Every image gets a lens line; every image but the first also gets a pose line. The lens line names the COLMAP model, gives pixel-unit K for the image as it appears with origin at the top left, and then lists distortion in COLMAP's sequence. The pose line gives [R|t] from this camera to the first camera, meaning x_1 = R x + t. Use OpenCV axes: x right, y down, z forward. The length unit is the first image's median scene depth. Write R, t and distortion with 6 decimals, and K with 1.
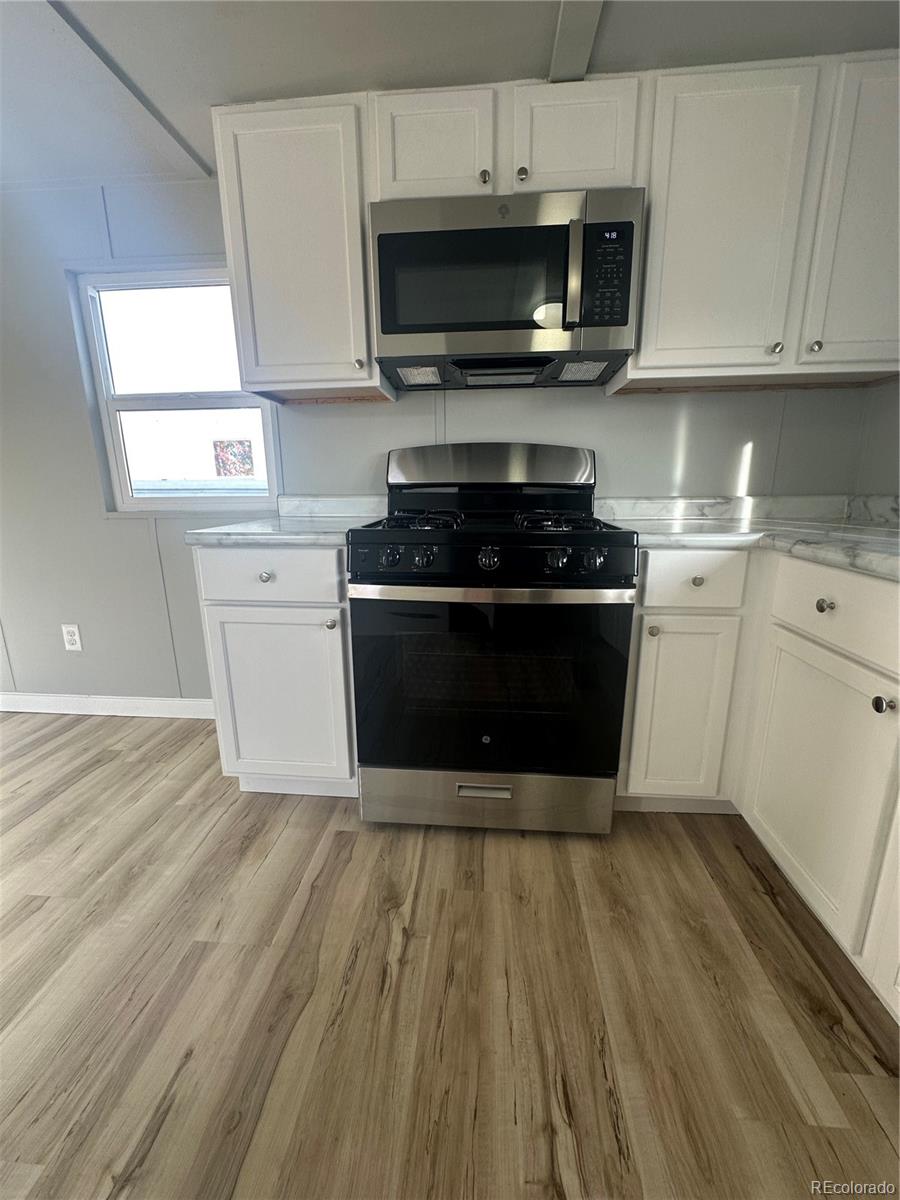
lens RADIAL K [[481.1, 0, 451.3], [0, 481.1, 600.9], [0, 0, 1]] dist [0.000553, 0.000214]
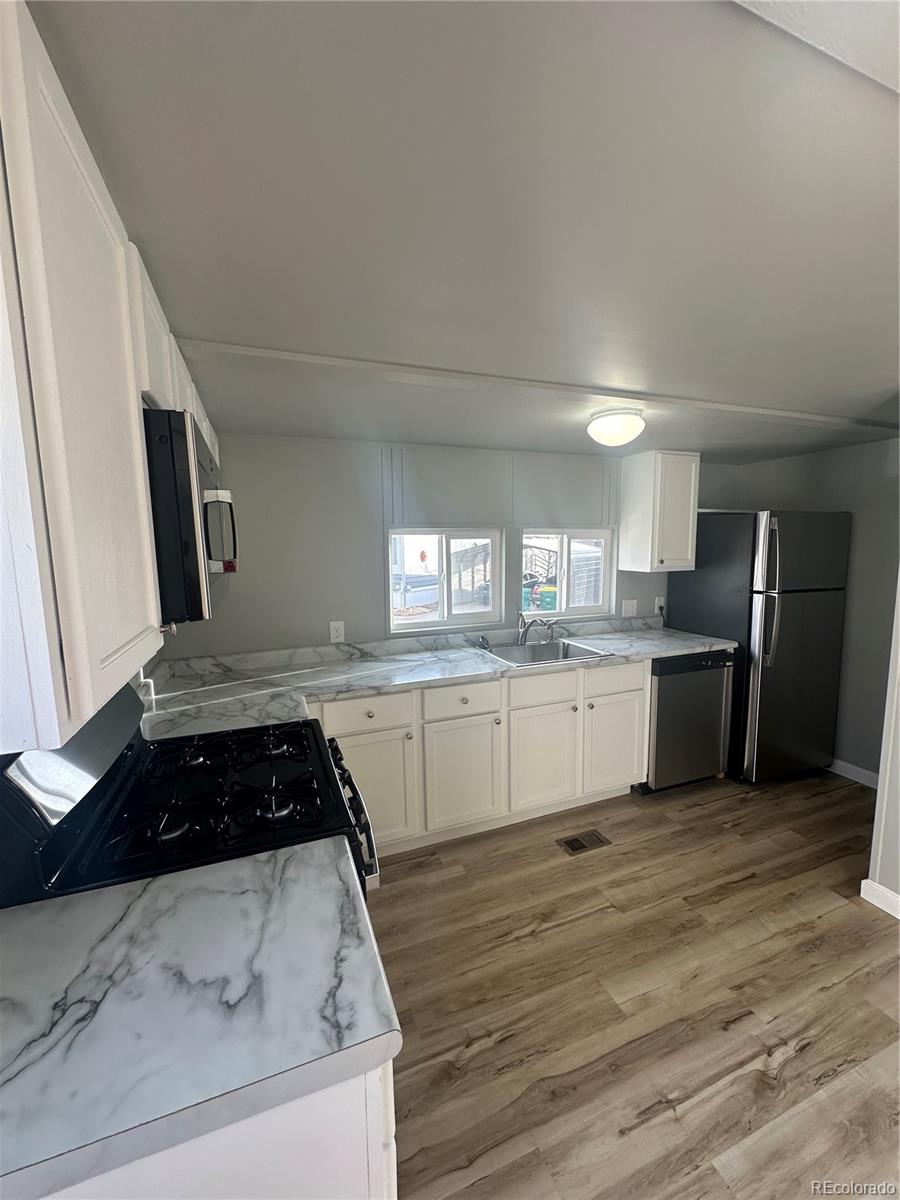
lens RADIAL K [[481.1, 0, 451.3], [0, 481.1, 605.6], [0, 0, 1]] dist [0.000553, 0.000214]
pose [[-0.438308, -0.098259, 0.893438, -1.229839], [0.223548, 0.950856, 0.214243, -0.804851], [-0.870582, 0.293630, -0.394802, 1.319428]]
